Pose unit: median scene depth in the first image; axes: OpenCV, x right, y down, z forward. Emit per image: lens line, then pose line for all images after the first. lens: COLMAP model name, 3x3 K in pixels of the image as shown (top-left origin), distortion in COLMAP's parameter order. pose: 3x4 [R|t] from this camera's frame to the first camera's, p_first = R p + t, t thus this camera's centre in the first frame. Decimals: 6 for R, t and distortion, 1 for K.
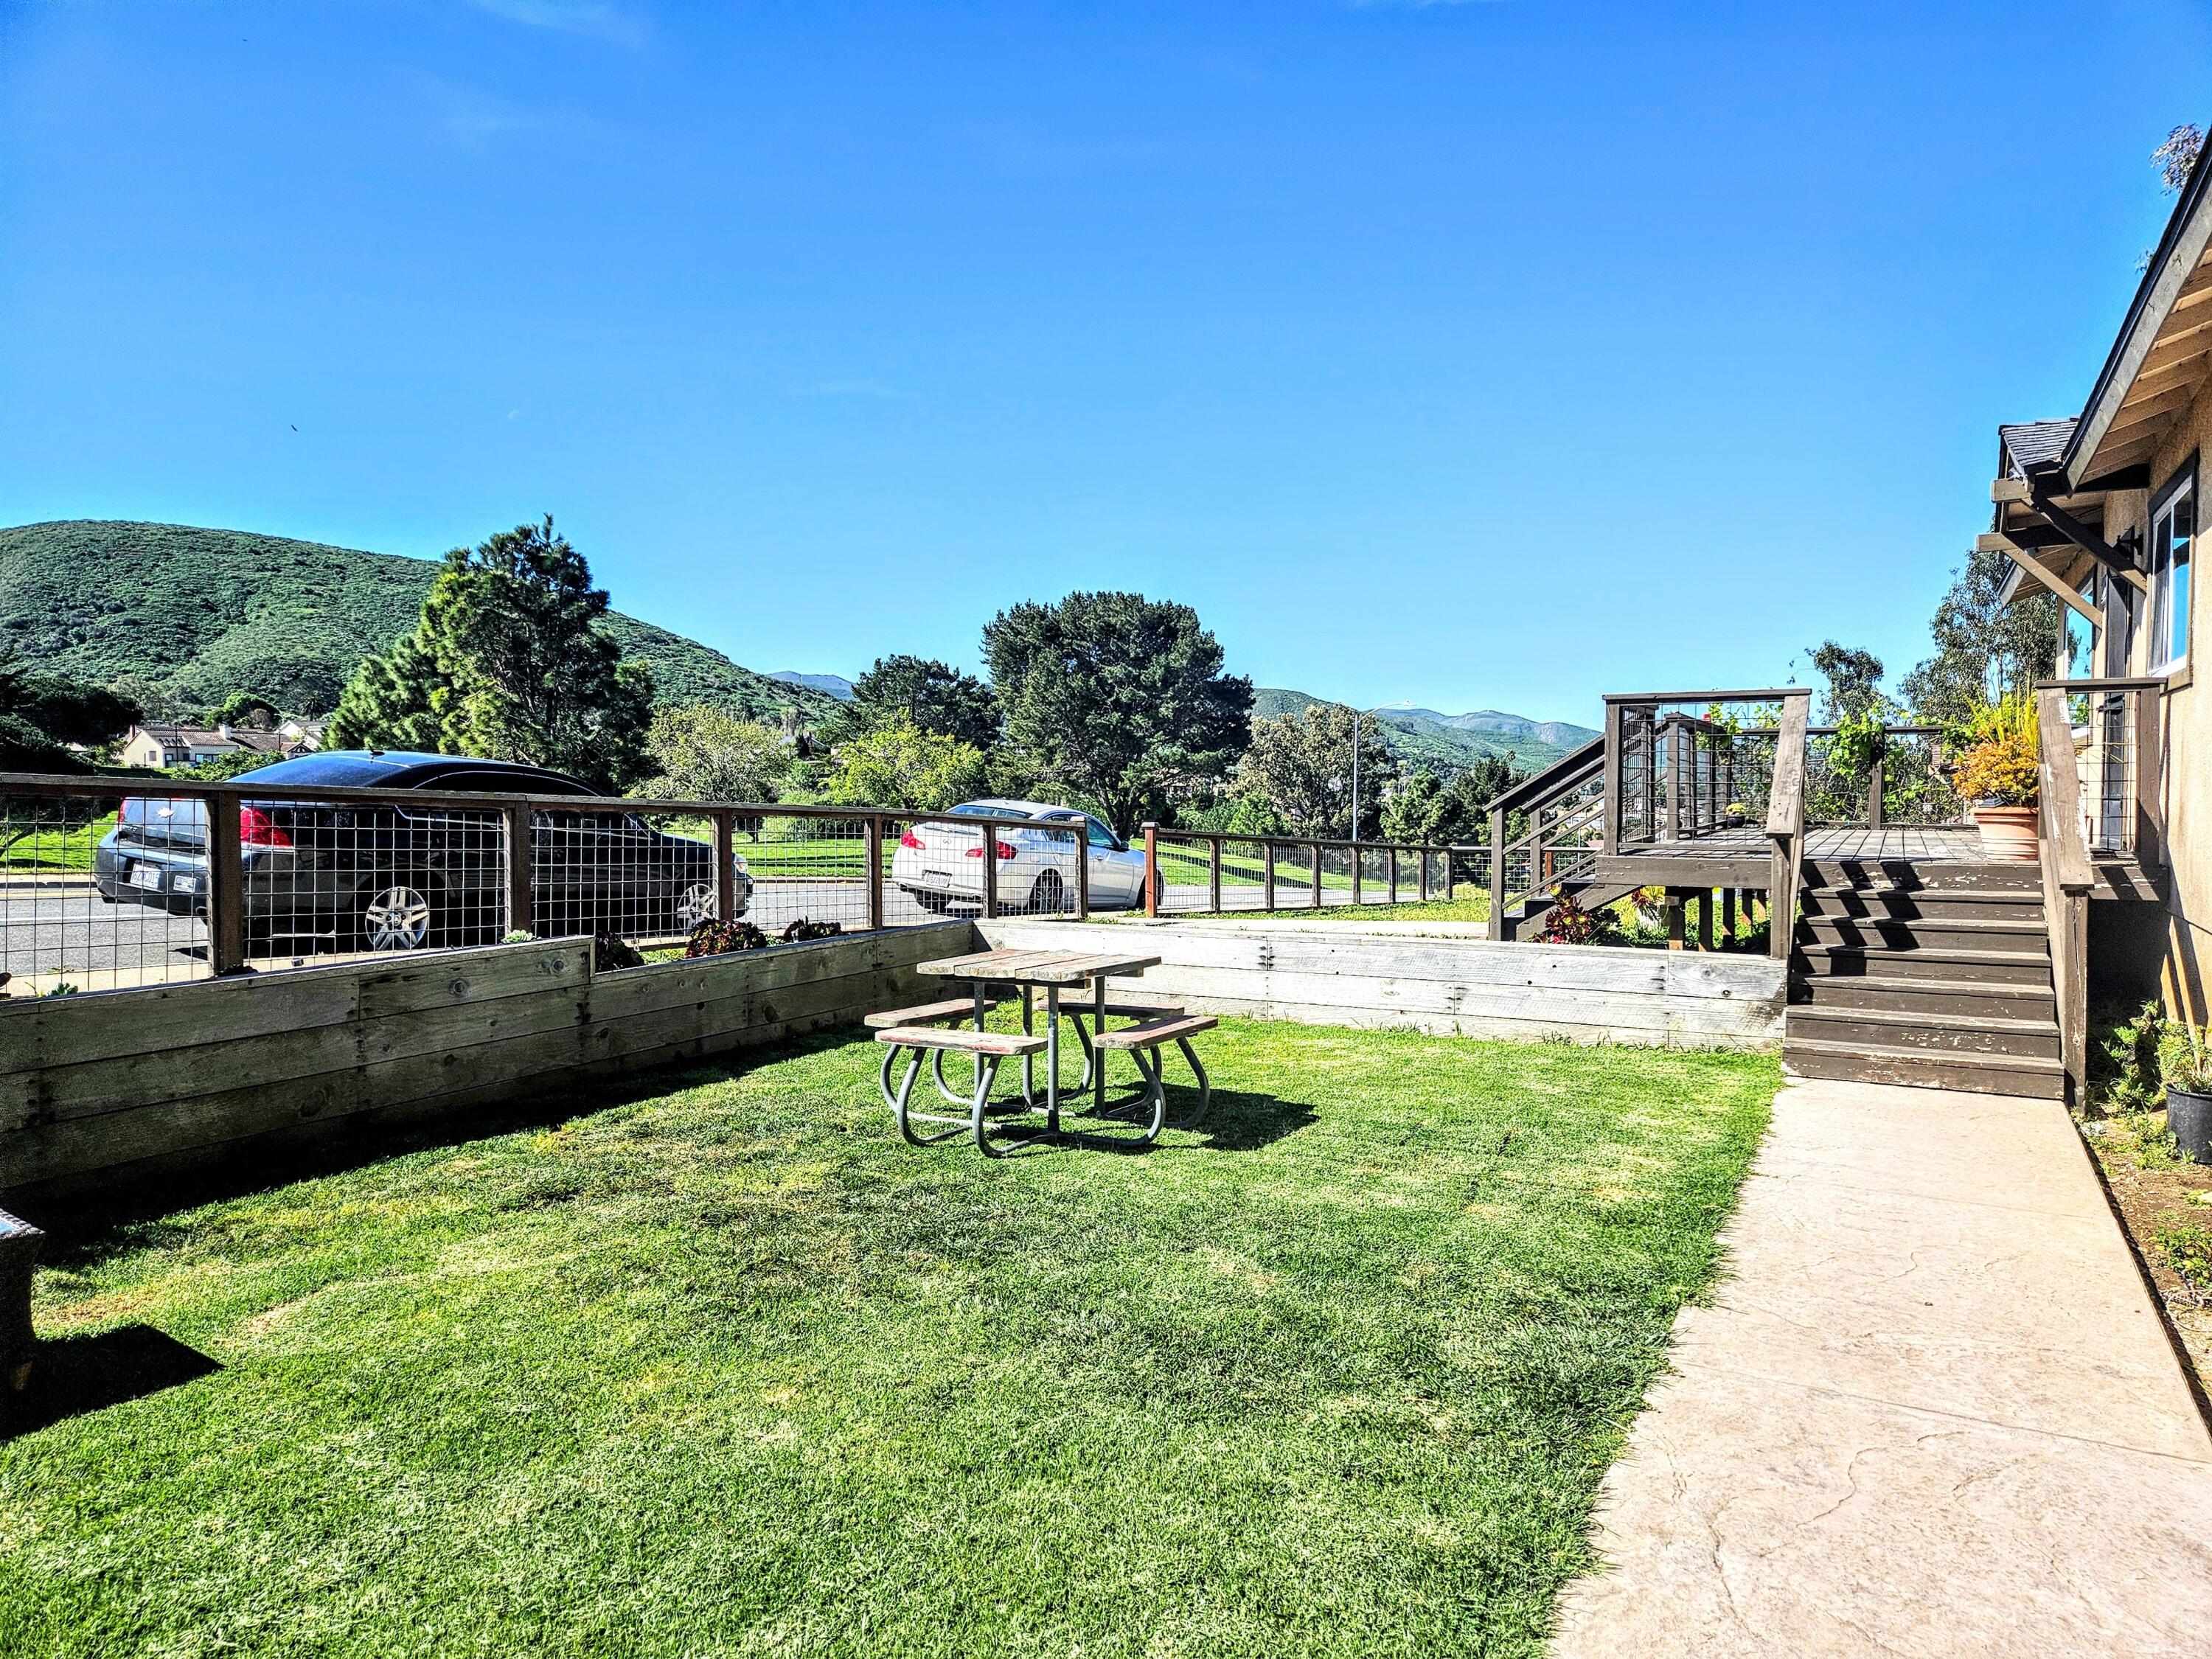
lens RADIAL K [[1472.1, 0, 1120.7], [0, 1472.1, 838.7], [0, 0, 1]] dist [0.063588, -0.046156]
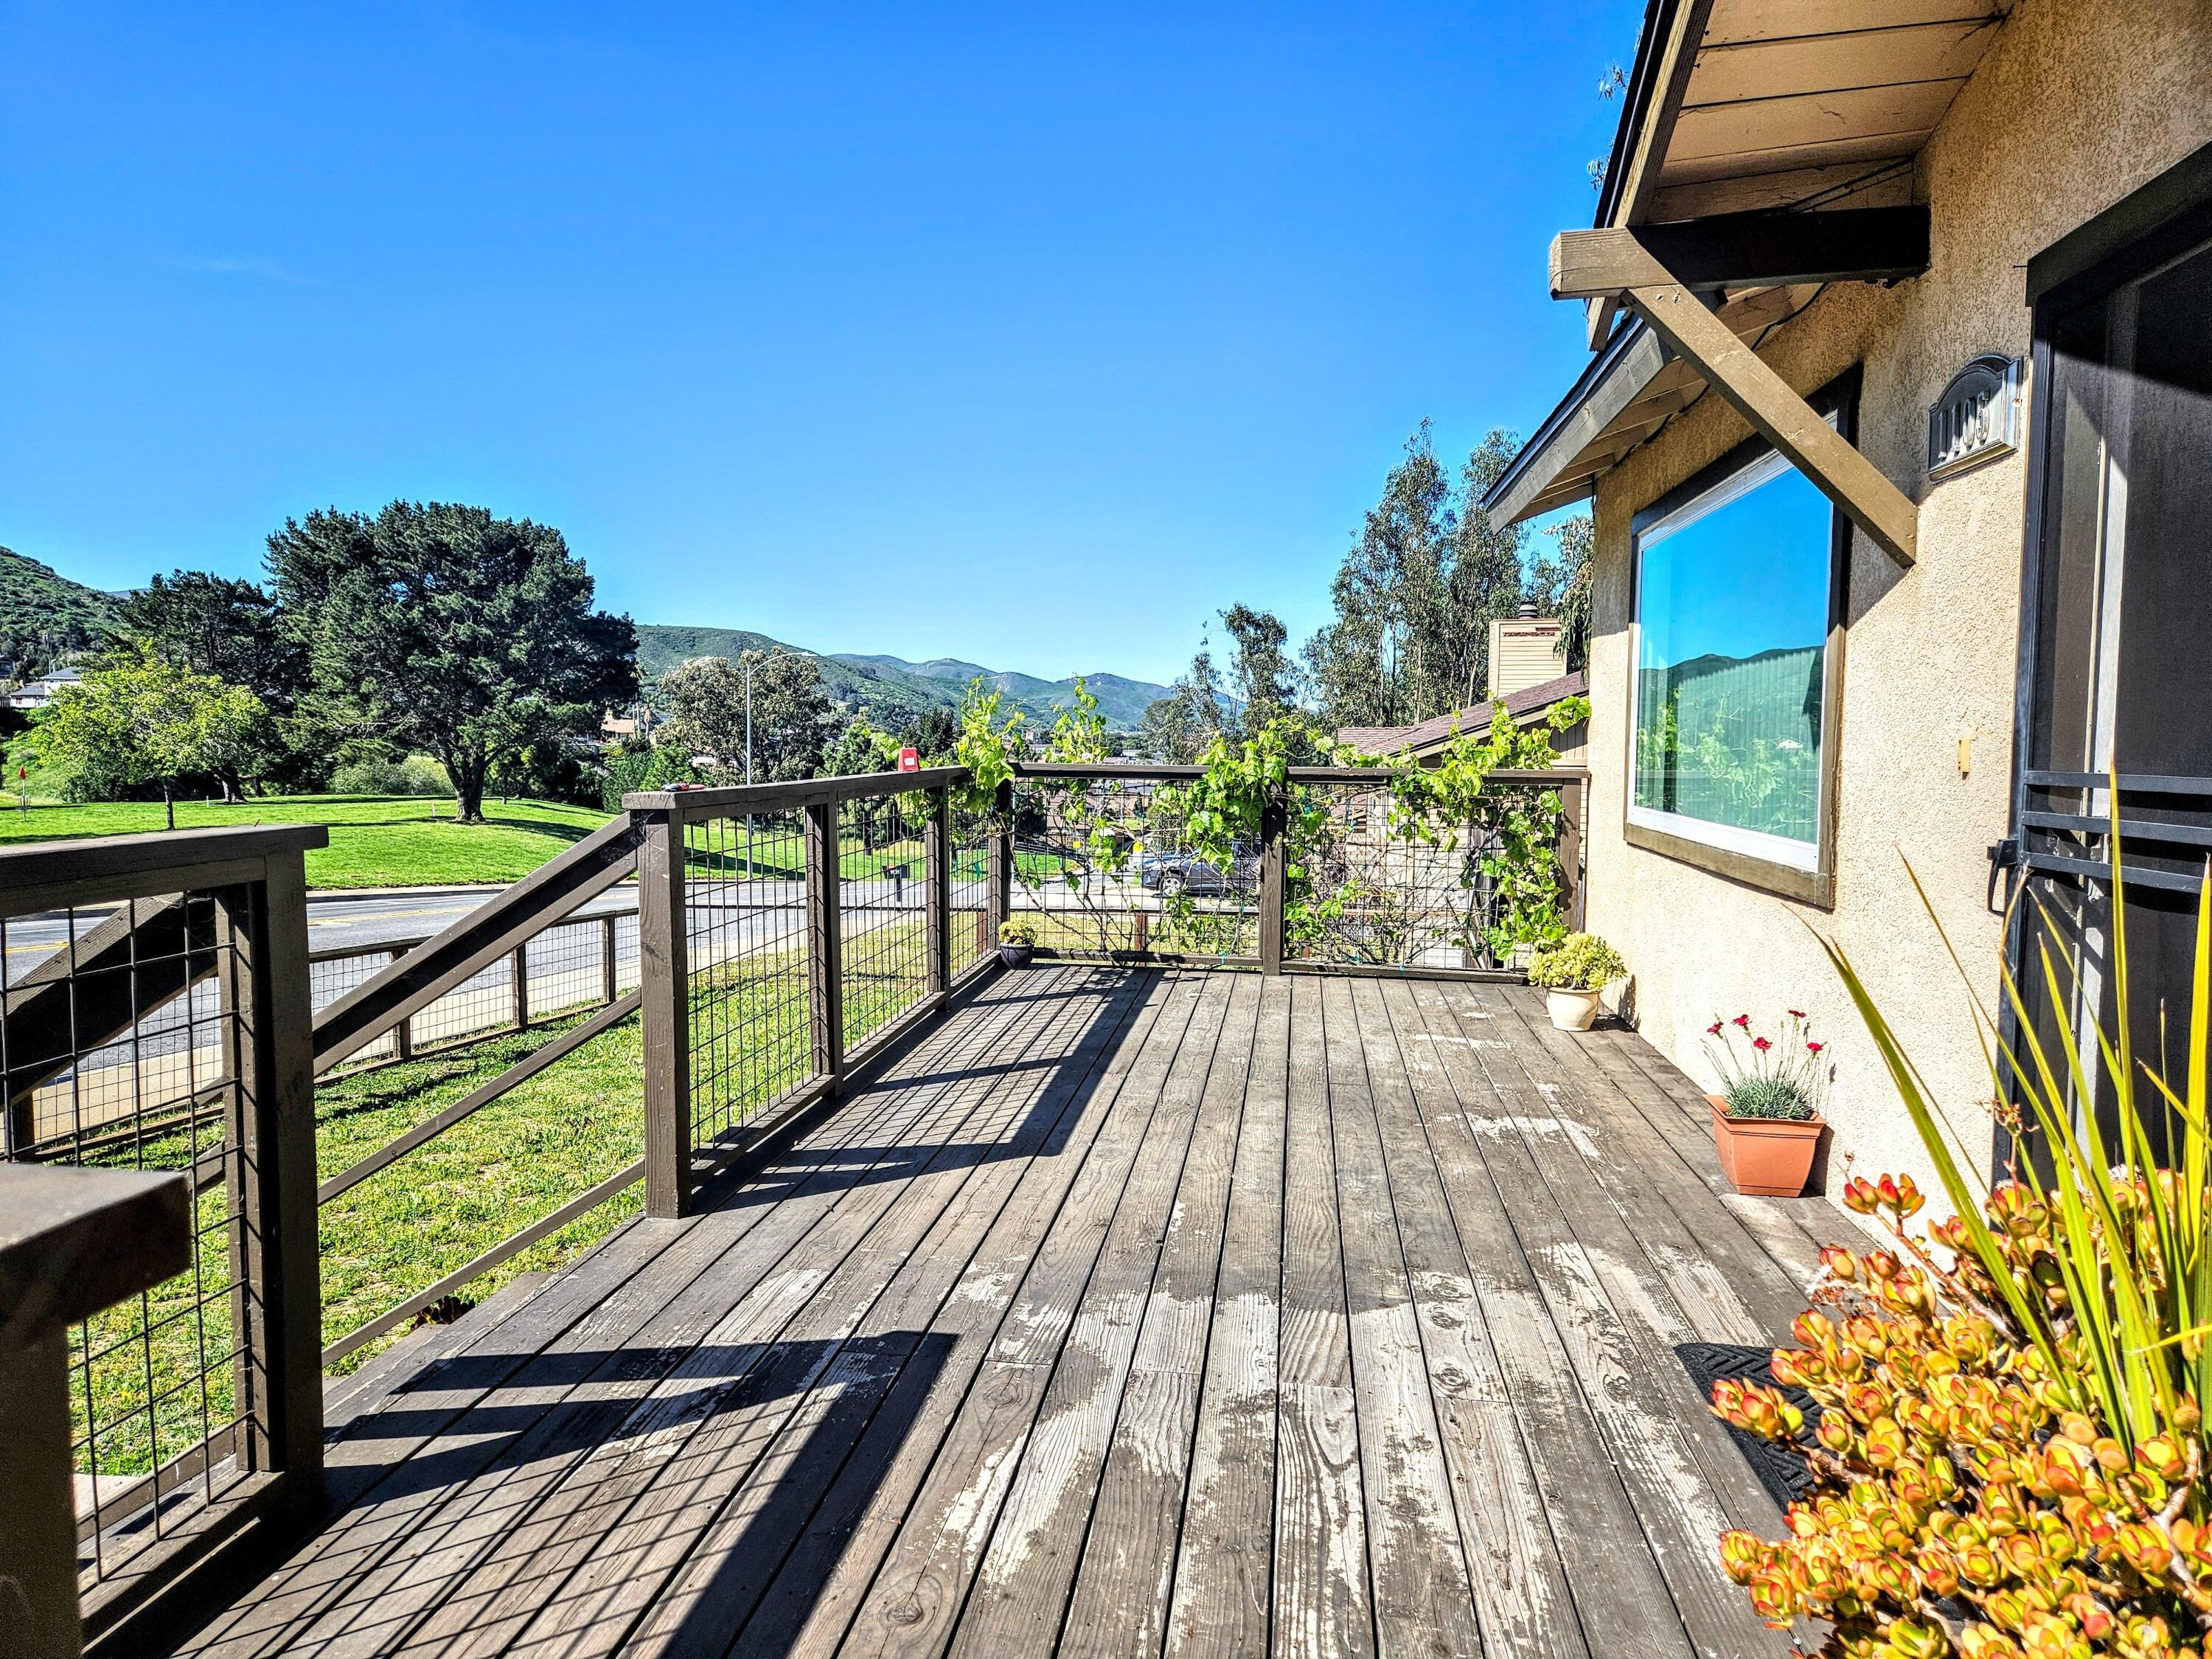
lens RADIAL K [[1472.1, 0, 1107.7], [0, 1472.1, 826.4], [0, 0, 1]] dist [0.063588, -0.046156]
pose [[0.939073, -0.013745, 0.343443, 0.052945], [0.003984, 0.999568, 0.029111, -0.012547], [-0.343695, -0.025969, 0.938722, 0.103265]]
